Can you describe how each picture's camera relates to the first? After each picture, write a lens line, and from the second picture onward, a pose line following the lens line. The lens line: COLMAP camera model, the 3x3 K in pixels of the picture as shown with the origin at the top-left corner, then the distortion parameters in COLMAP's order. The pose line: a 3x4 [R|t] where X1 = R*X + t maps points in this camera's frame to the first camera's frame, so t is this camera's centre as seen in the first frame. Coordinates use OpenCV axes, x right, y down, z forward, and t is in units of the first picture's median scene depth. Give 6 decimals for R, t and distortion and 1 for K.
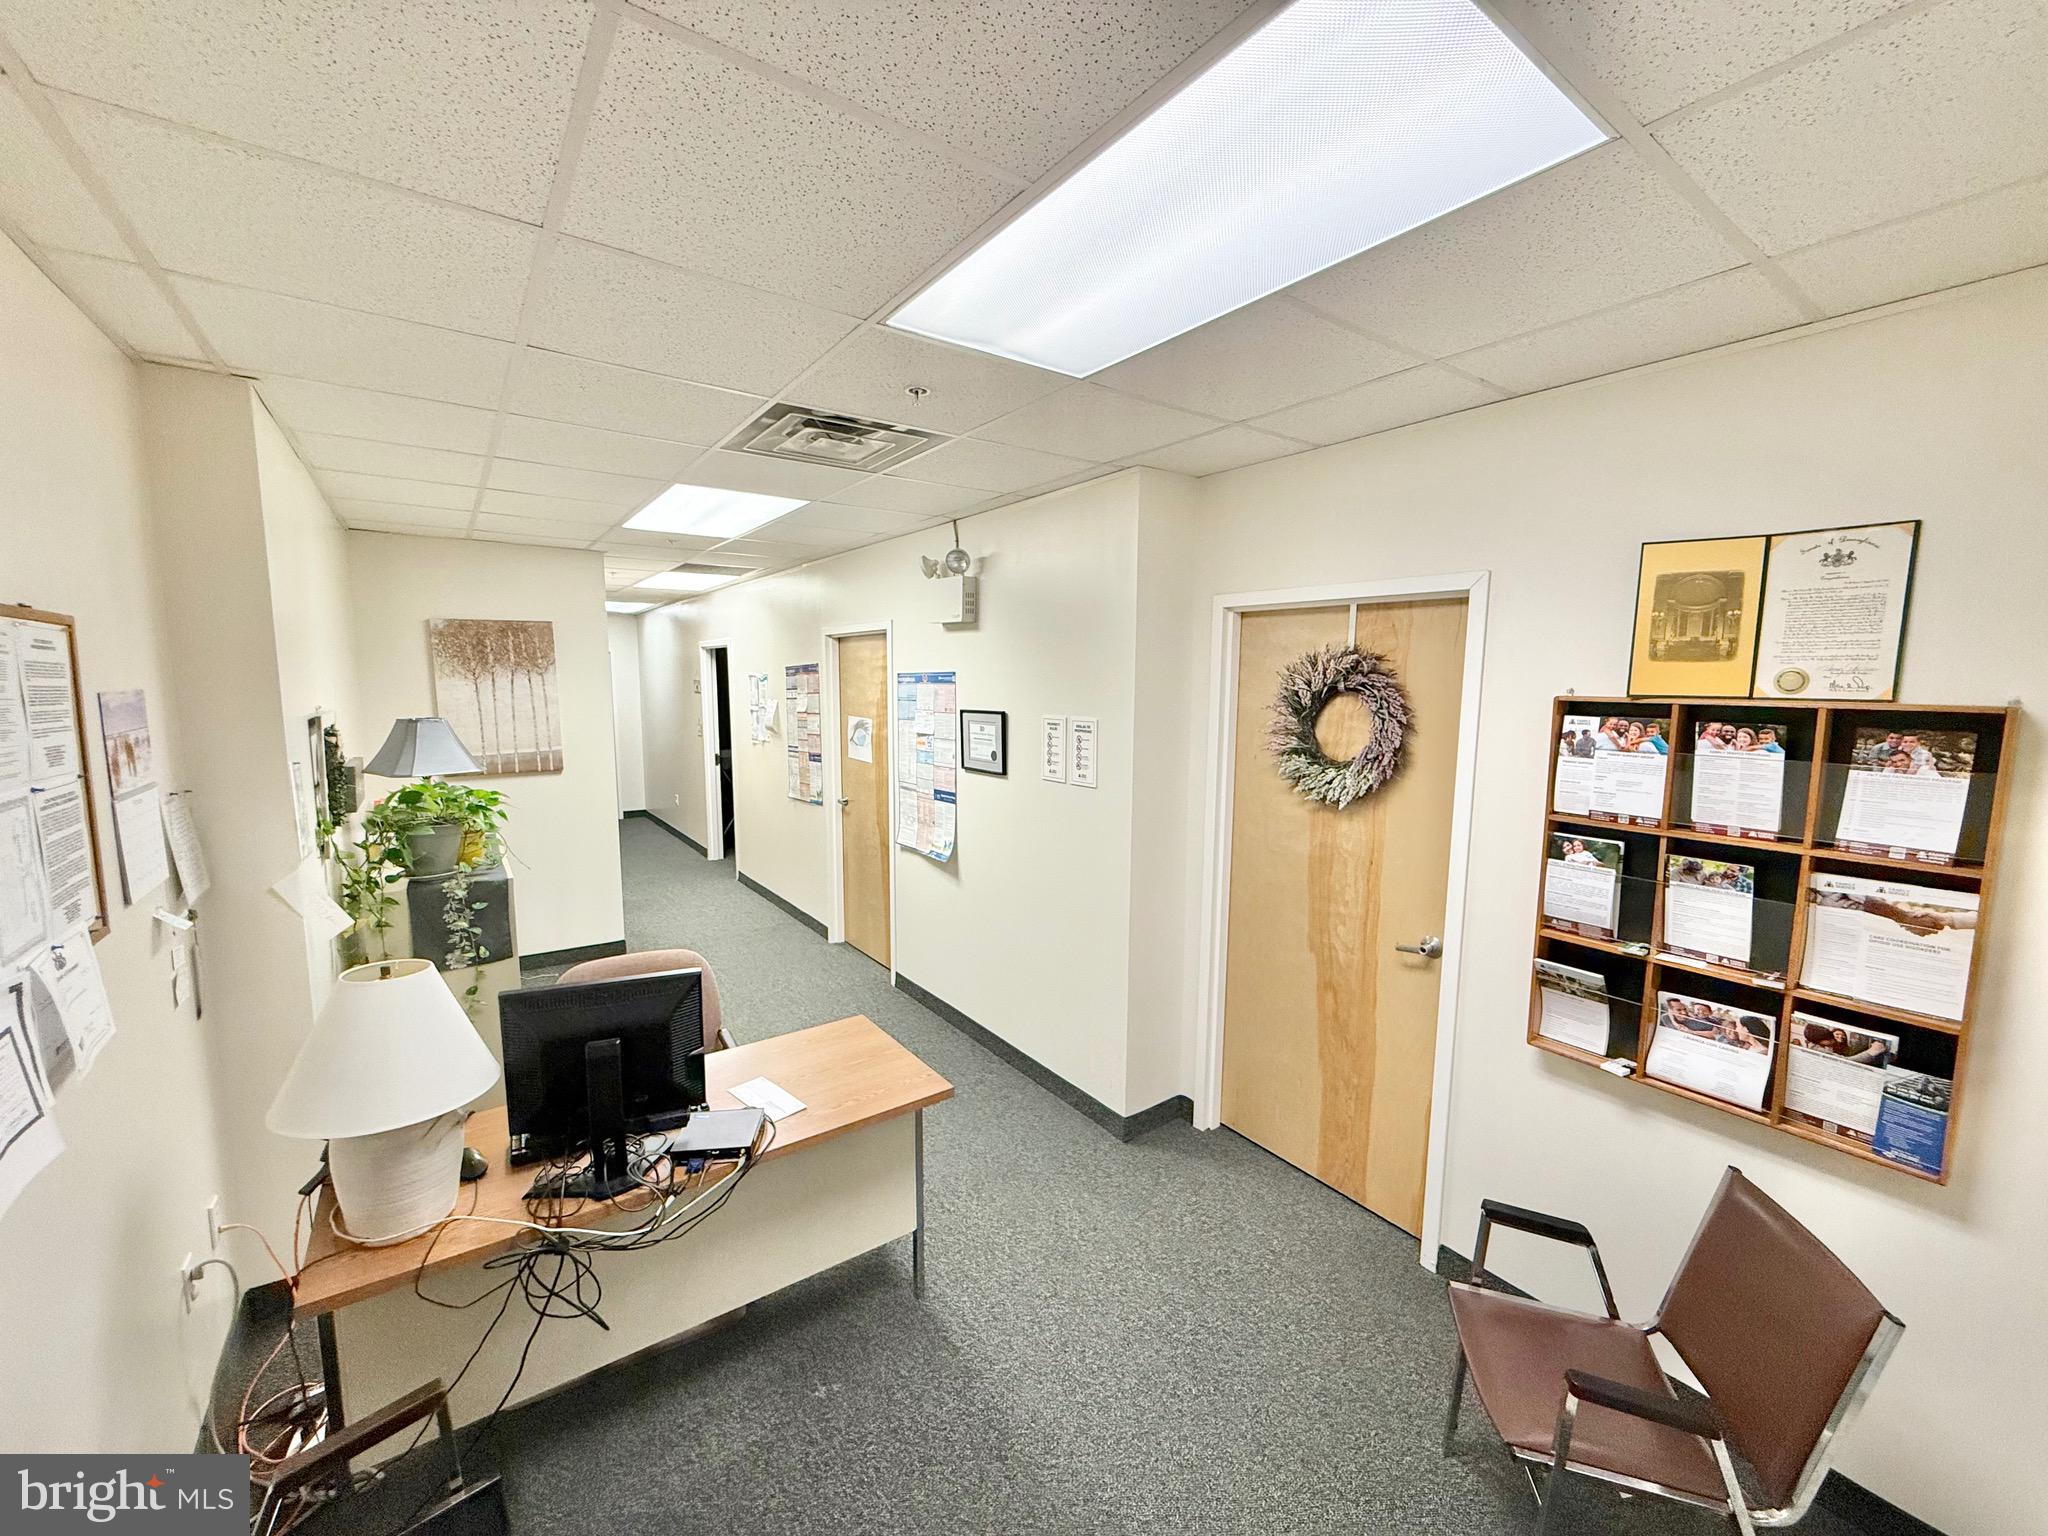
lens RADIAL K [[814.1, 0, 1021.8], [0, 814.1, 771.3], [0, 0, 1]] dist [-0.000779, 0.000033]
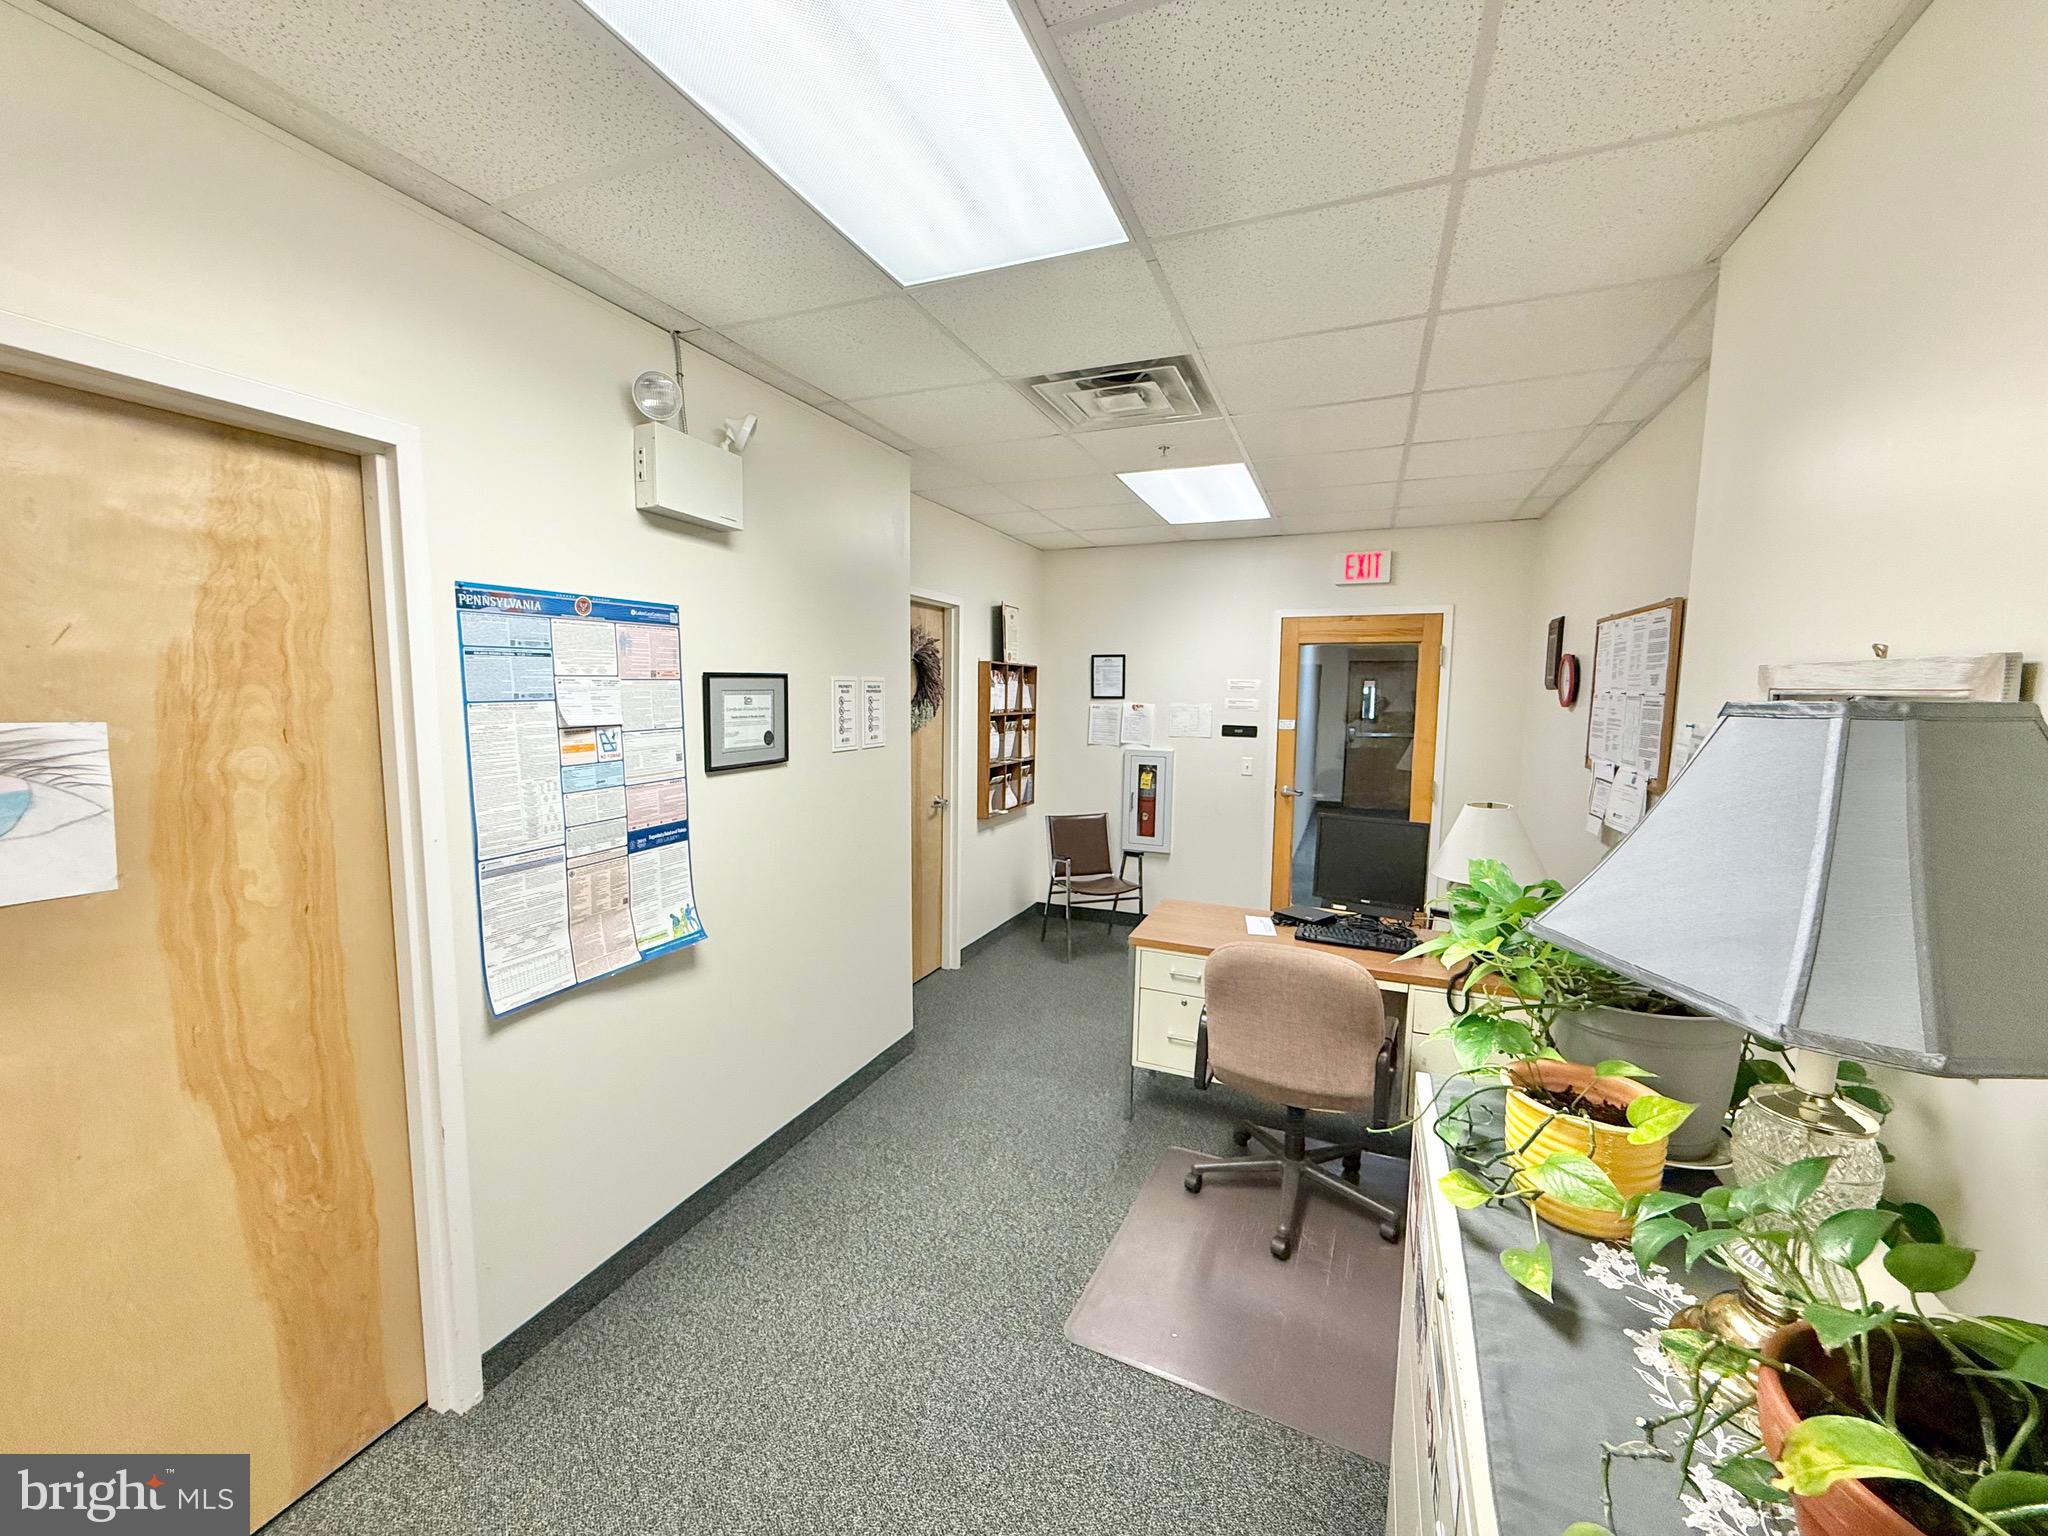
lens RADIAL K [[814.1, 0, 1021.8], [0, 814.1, 771.3], [0, 0, 1]] dist [-0.000779, 0.000033]
pose [[-0.525818, -0.100106, 0.844686, -1.344971], [0.082846, 0.982302, 0.167987, -0.163888], [-0.846553, 0.158310, -0.508219, 2.132449]]
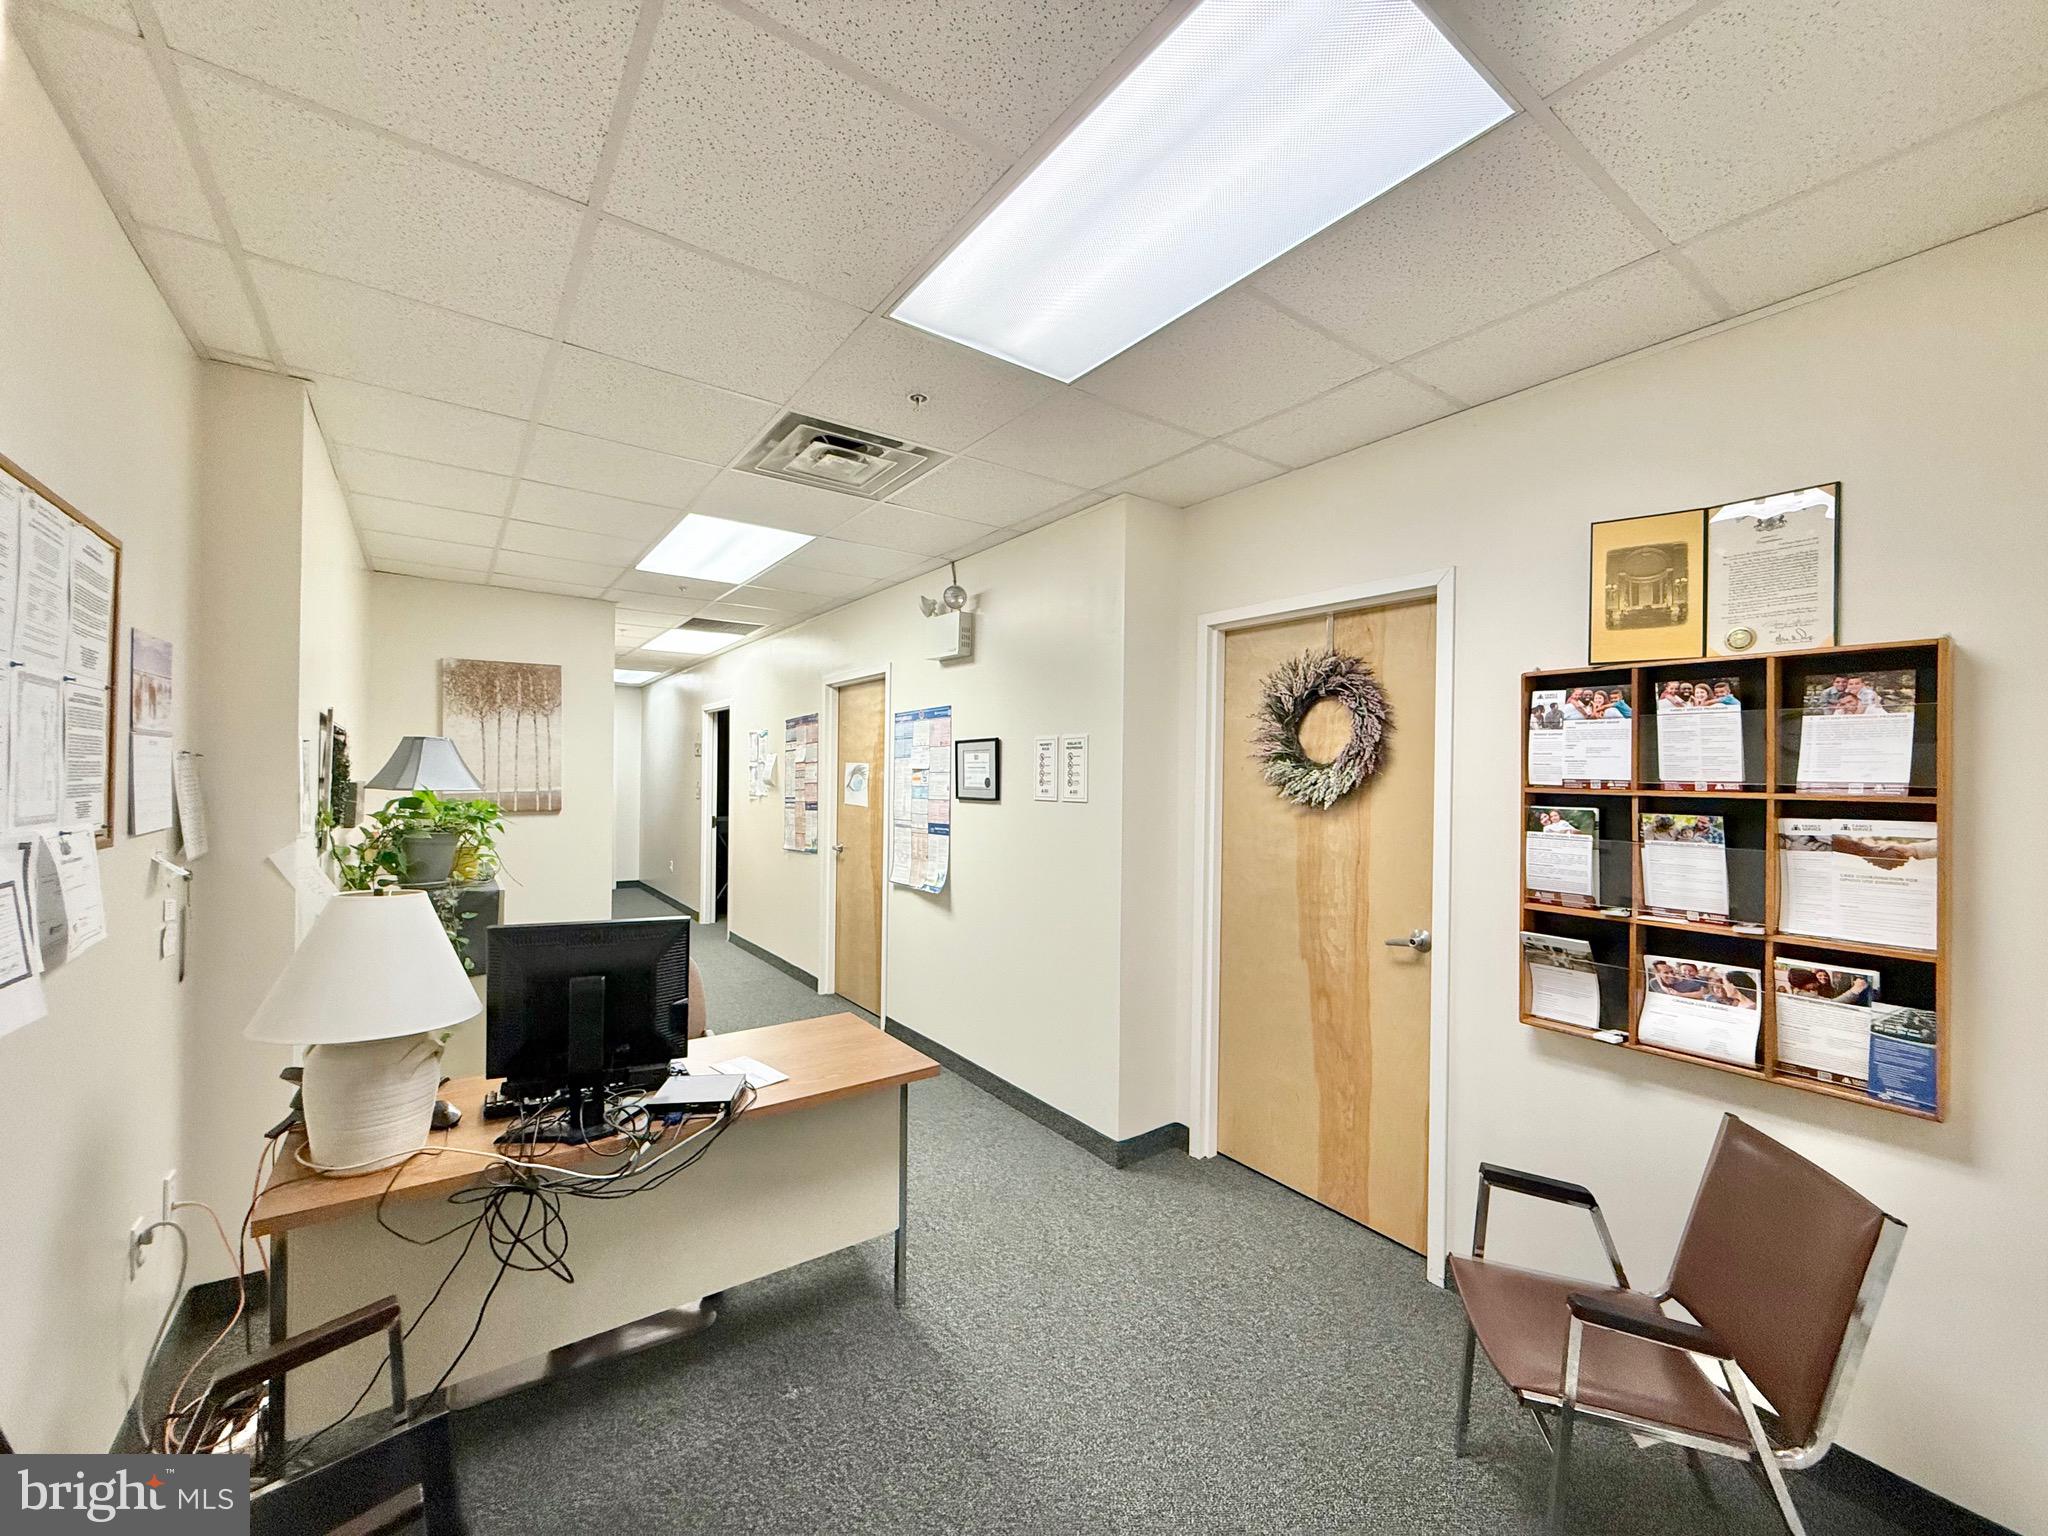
lens RADIAL K [[814.1, 0, 1021.8], [0, 814.1, 771.3], [0, 0, 1]] dist [-0.000779, 0.000033]
pose [[0.999978, 0.006270, 0.001993, 0.011667], [-0.005981, 0.992537, -0.121795, 0.164367], [-0.002741, 0.121781, 0.992553, -0.019845]]
